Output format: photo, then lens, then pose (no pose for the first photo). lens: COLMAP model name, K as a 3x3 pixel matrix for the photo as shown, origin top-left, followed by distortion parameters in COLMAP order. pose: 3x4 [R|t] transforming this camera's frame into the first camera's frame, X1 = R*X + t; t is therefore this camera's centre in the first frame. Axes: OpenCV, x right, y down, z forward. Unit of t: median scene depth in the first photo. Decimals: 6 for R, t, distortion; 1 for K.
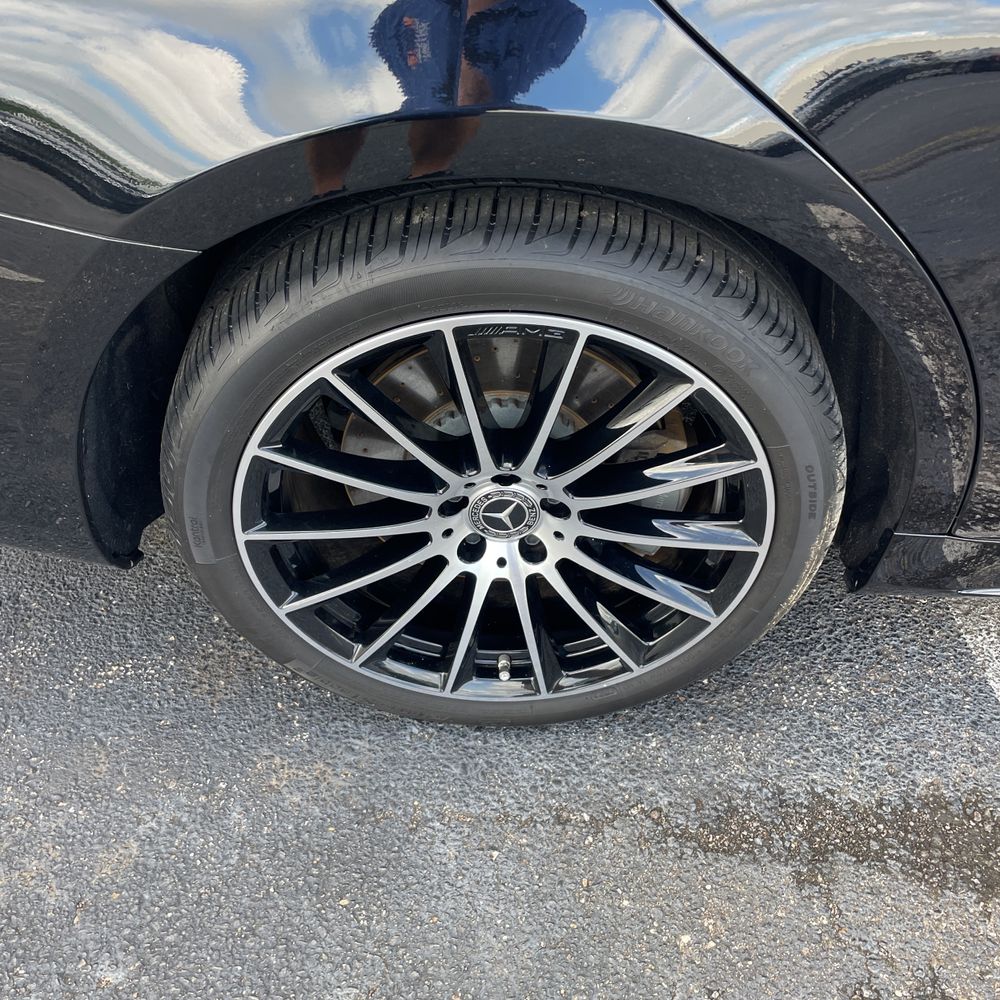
lens RADIAL K [[999.8, 0, 500.0], [0, 999.8, 500.0], [0, 0, 1]] dist [0.079247, -0.108471]
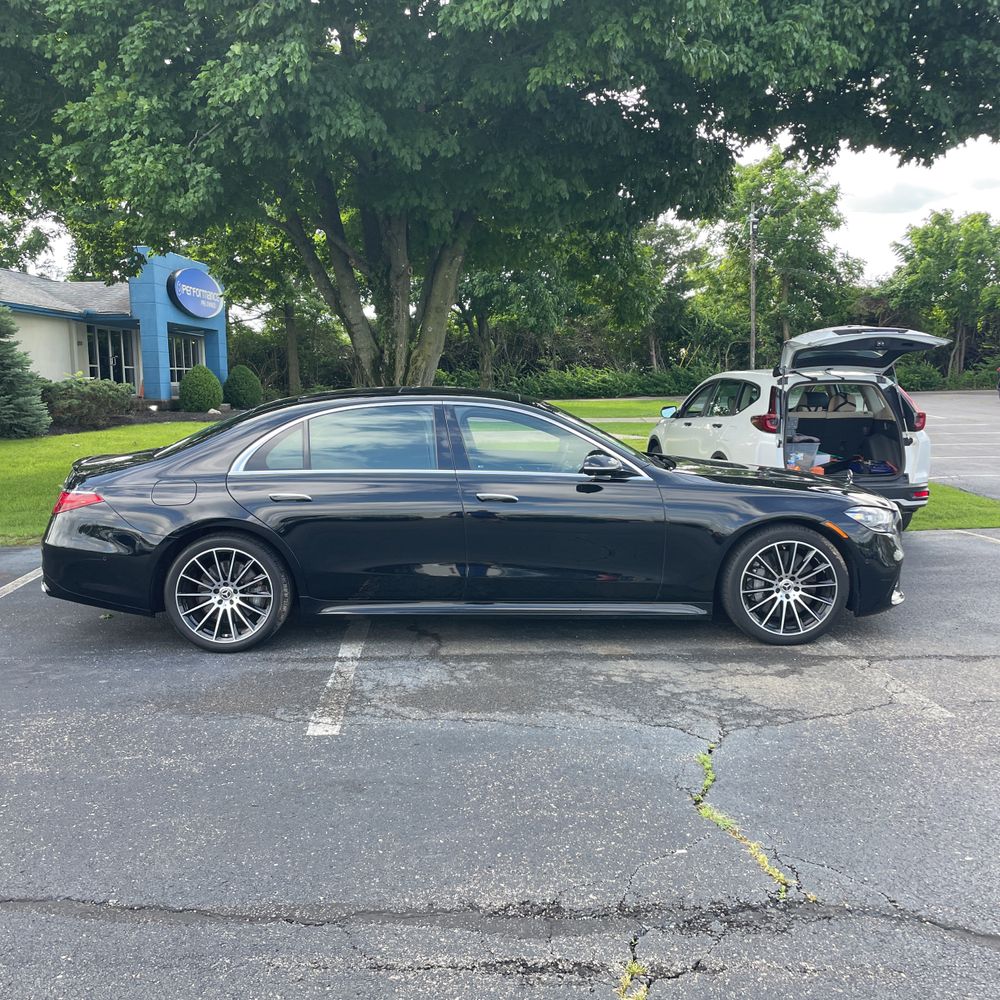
lens RADIAL K [[995.7, 0, 485.1], [0, 995.7, 495.1], [0, 0, 1]] dist [0.092994, -0.142413]
pose [[0.999783, -0.020017, -0.005687, 1.423778], [0.012254, 0.787217, -0.616554, 2.907187], [0.016819, 0.616351, 0.787292, -3.522804]]
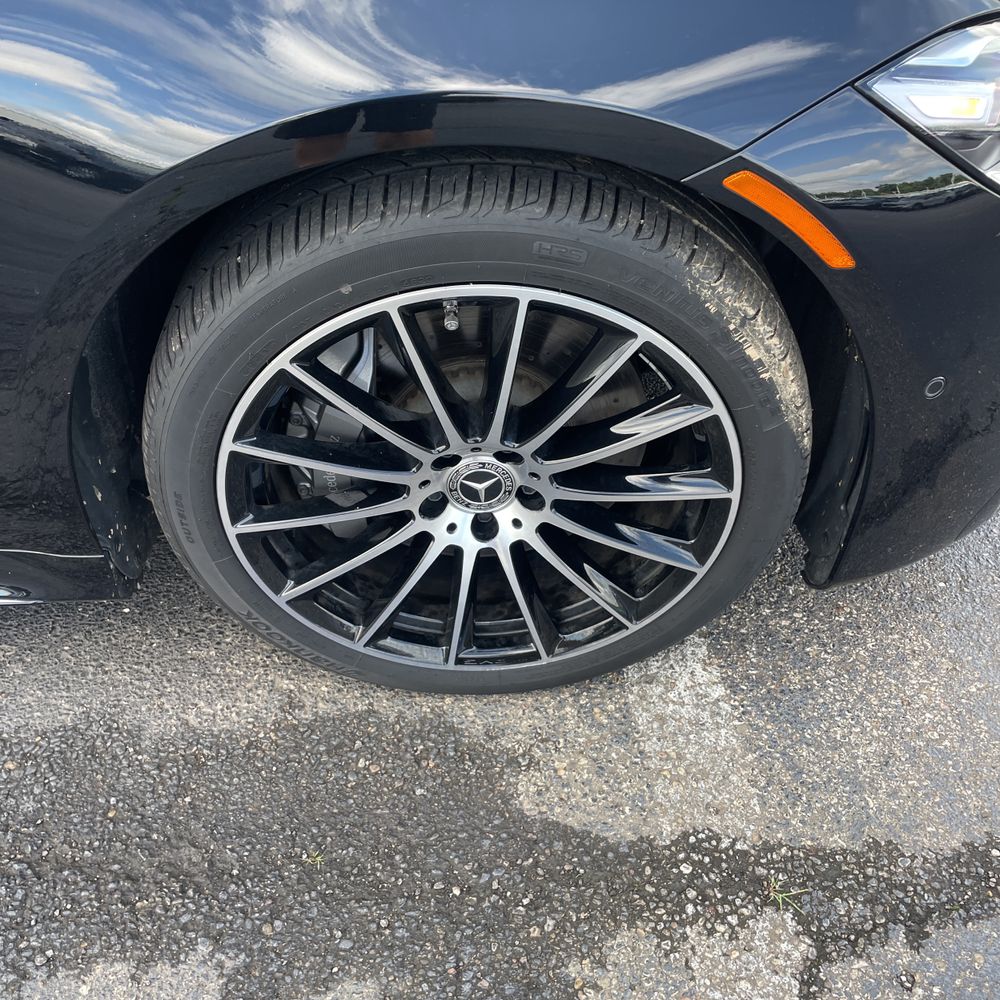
lens RADIAL K [[999.8, 0, 500.0], [0, 999.8, 500.0], [0, 0, 1]] dist [0.079247, -0.108471]
pose [[0.999445, -0.022052, 0.024980, 2.984411], [0.022572, 0.999530, -0.020746, 0.049295], [-0.024511, 0.021298, 0.999473, 0.003691]]
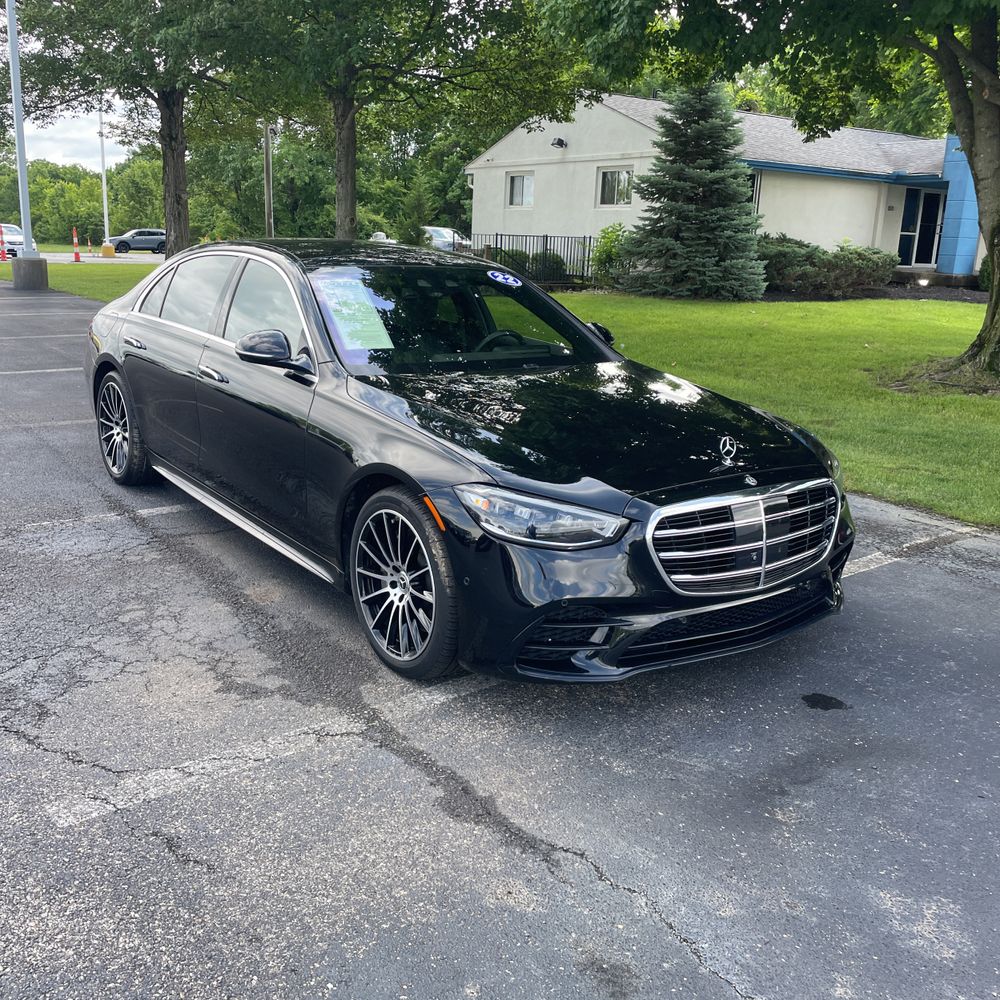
lens RADIAL K [[1000.4, 0, 494.2], [0, 1000.4, 487.0], [0, 0, 1]] dist [0.089685, -0.131912]
pose [[0.589469, 0.210723, -0.779822, 5.717035], [-0.593253, 0.768134, -0.240876, 0.392804], [0.548249, 0.604621, 0.577803, -0.948752]]
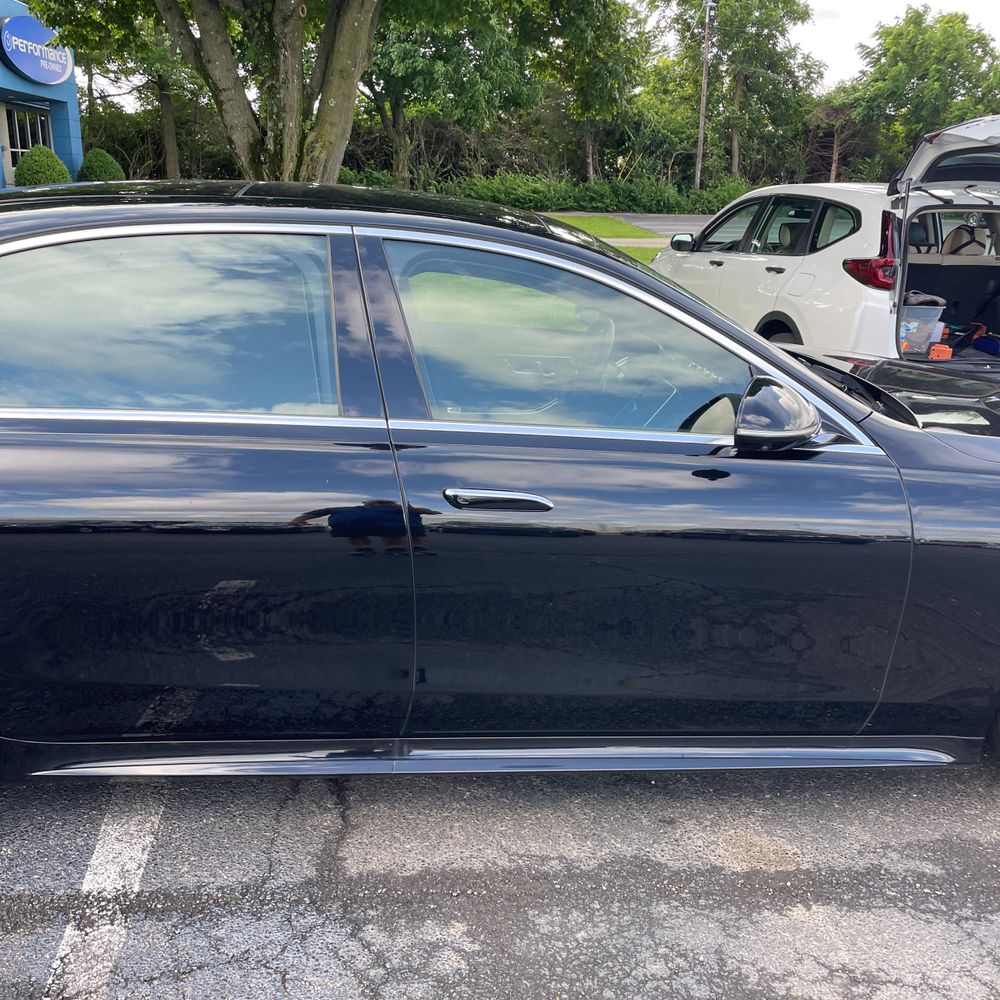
lens RADIAL K [[998.0, 0, 494.4], [0, 998.0, 513.8], [0, 0, 1]] dist [0.068739, -0.085368]
pose [[0.995622, -0.006313, 0.093262, 1.263219], [0.047325, 0.894446, -0.444665, 0.596517], [-0.080611, 0.447132, 0.890828, -1.145349]]
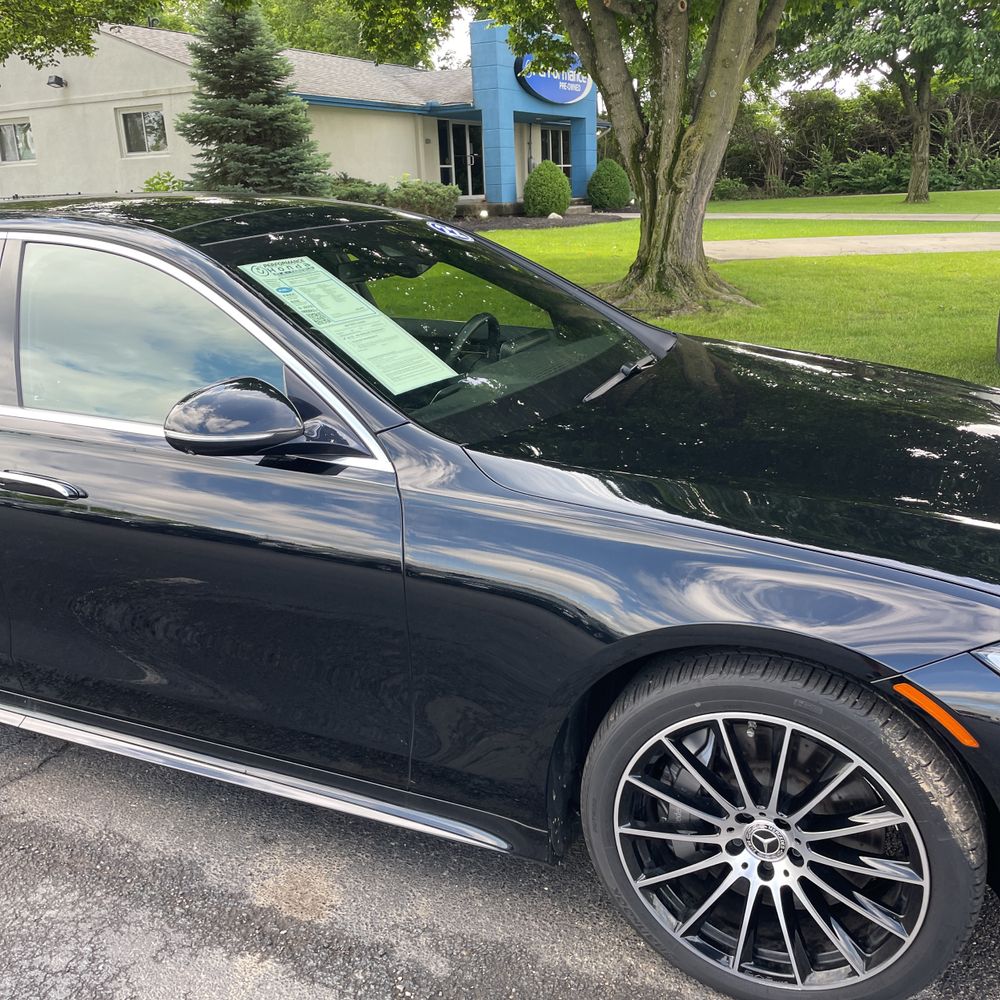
lens RADIAL K [[999.8, 0, 500.0], [0, 999.8, 500.0], [0, 0, 1]] dist [0.079247, -0.108471]
pose [[0.904631, 0.083671, -0.417902, 3.248319], [-0.263912, 0.879905, -0.395118, 0.297211], [0.334654, 0.467725, 0.818071, -0.787213]]
